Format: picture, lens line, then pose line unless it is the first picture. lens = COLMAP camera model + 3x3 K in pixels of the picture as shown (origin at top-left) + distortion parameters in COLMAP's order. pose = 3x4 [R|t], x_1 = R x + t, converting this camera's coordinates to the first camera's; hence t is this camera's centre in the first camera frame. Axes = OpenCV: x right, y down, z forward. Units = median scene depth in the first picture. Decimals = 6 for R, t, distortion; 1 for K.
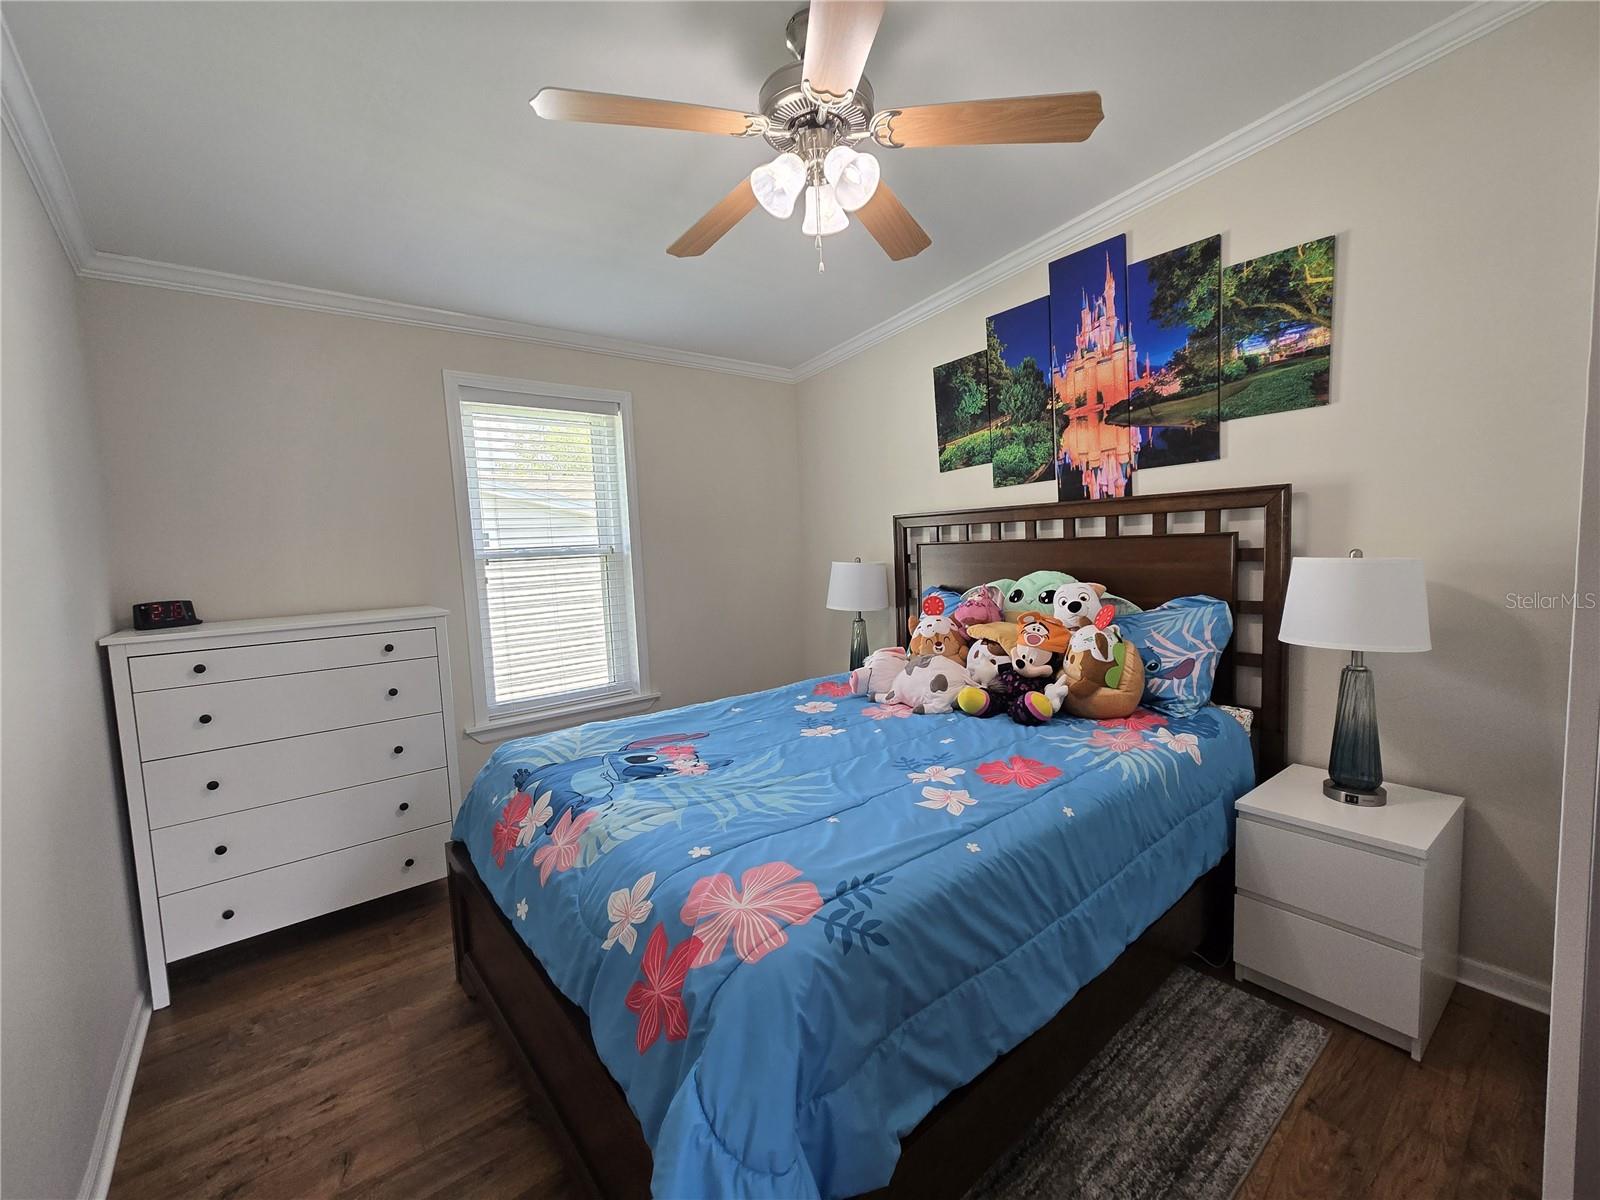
lens RADIAL K [[657.6, 0, 806.7], [0, 657.6, 597.4], [0, 0, 1]] dist [0.000692, 0.001520]
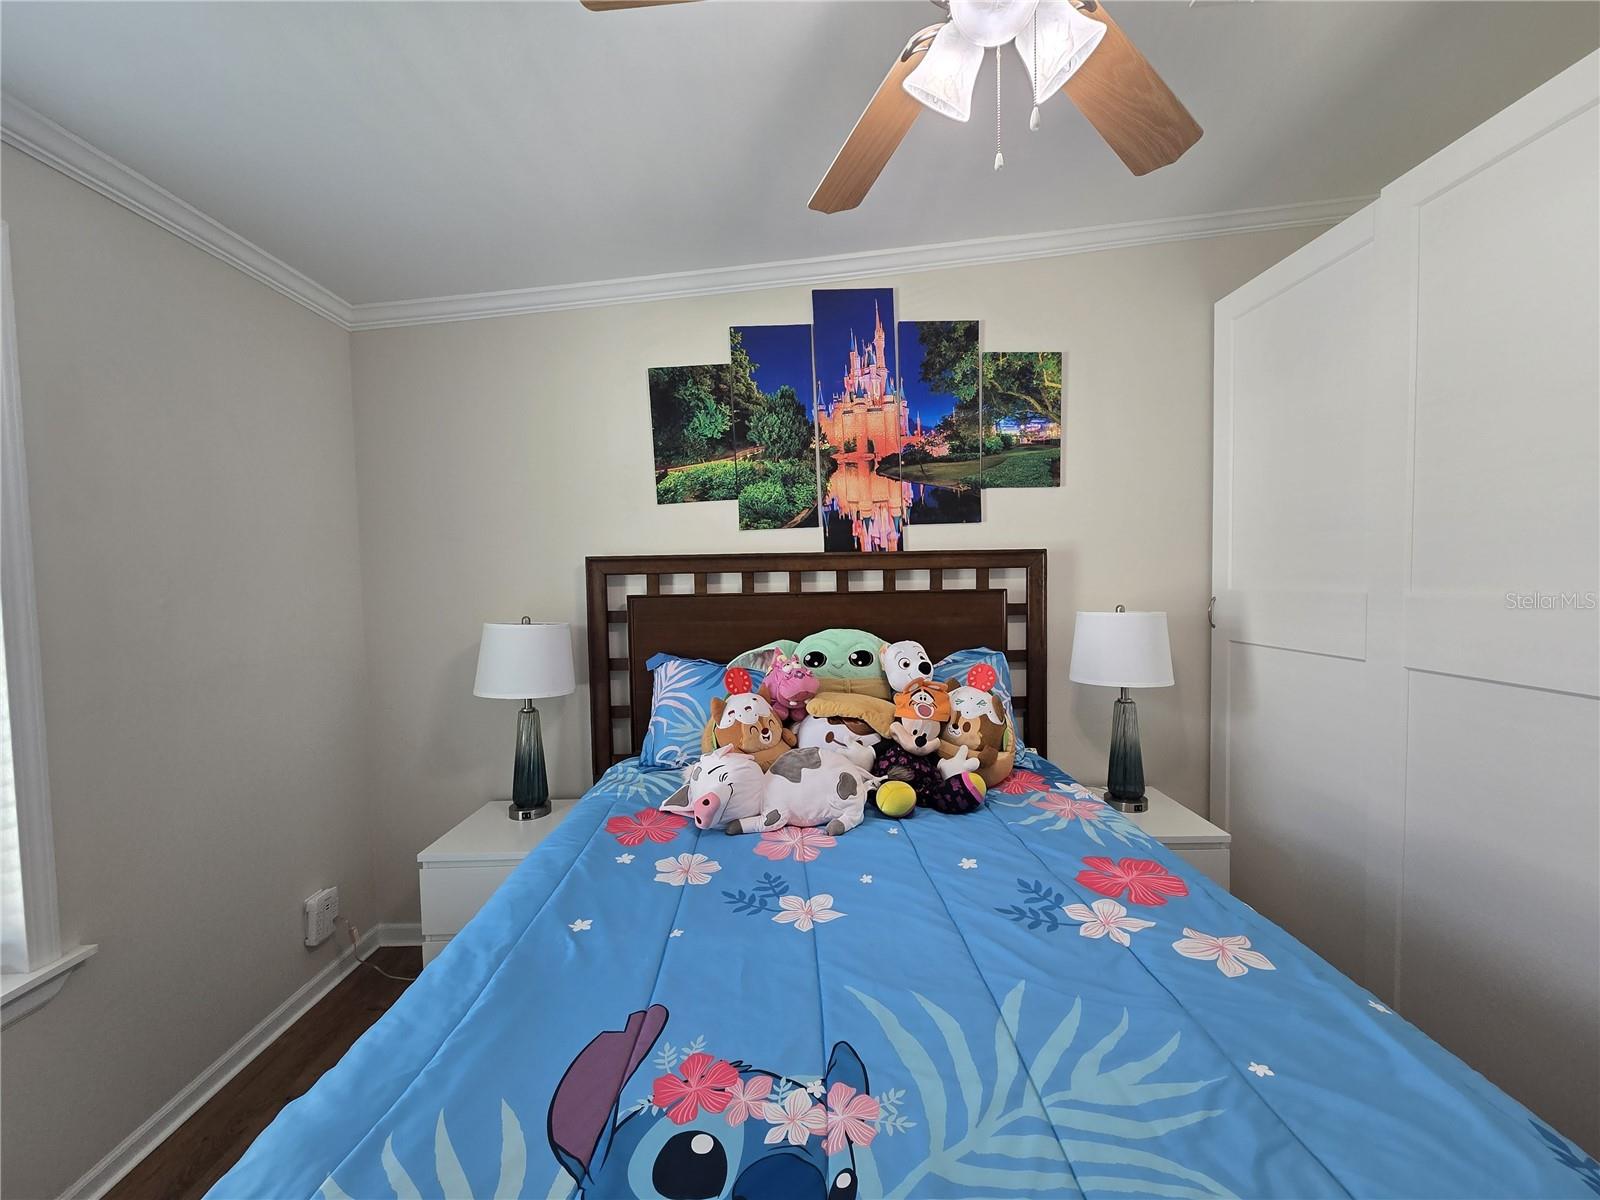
lens RADIAL K [[657.6, 0, 807.0], [0, 657.6, 602.8], [0, 0, 1]] dist [0.000692, 0.001520]
pose [[0.621371, -0.005084, 0.783500, -0.425314], [0.056626, 0.997655, -0.038435, -0.052167], [-0.781468, 0.068249, 0.620202, 0.574772]]
